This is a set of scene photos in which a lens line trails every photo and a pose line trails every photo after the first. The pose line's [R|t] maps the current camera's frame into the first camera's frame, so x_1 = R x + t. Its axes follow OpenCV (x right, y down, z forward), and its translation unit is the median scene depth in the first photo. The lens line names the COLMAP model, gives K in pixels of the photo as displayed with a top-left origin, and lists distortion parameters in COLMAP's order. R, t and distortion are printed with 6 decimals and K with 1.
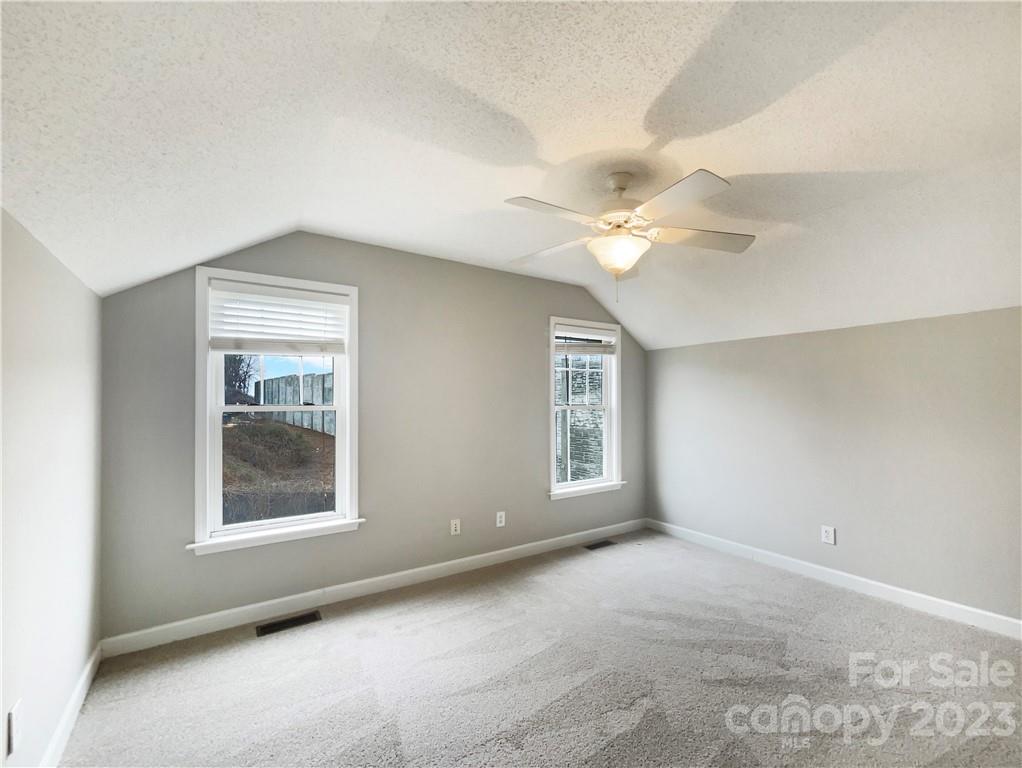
lens RADIAL K [[436.7, 0, 509.0], [0, 436.7, 394.4], [0, 0, 1]] dist [0.000701, -0.000029]
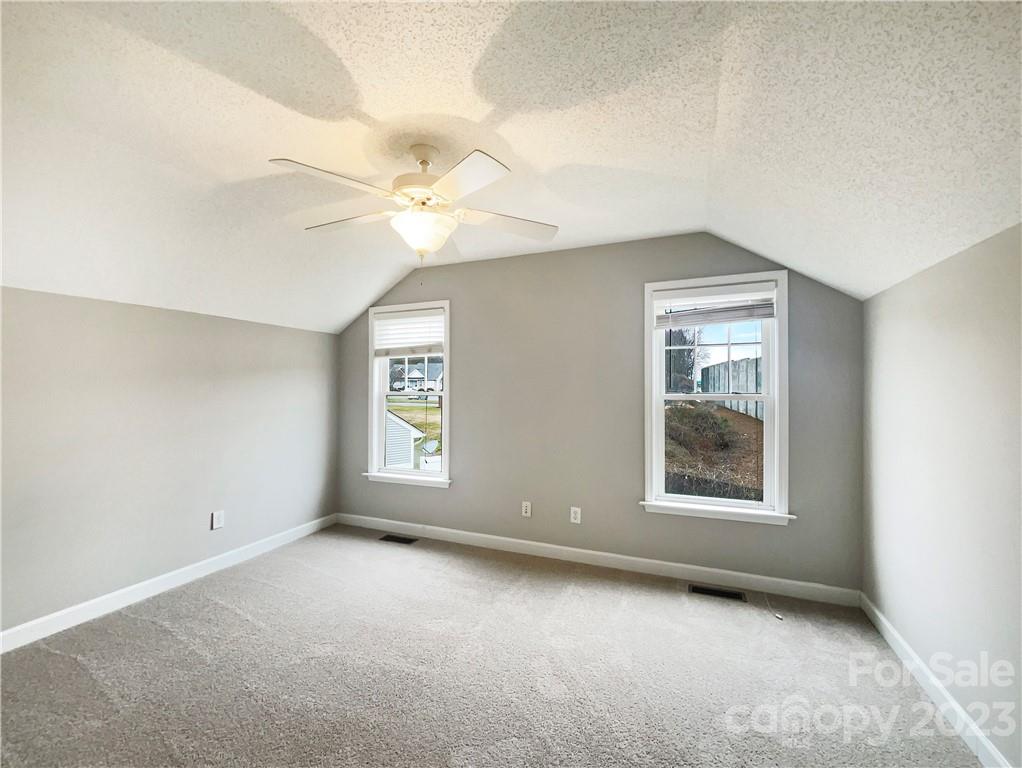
lens RADIAL K [[417.8, 0, 515.3], [0, 417.8, 379.1], [0, 0, 1]] dist [0.000415, 0.000128]
pose [[0.562295, -0.015682, -0.826788, 0.541213], [0.014944, 0.999850, -0.008801, 0.001187], [0.826801, -0.007407, 0.562445, 0.327735]]
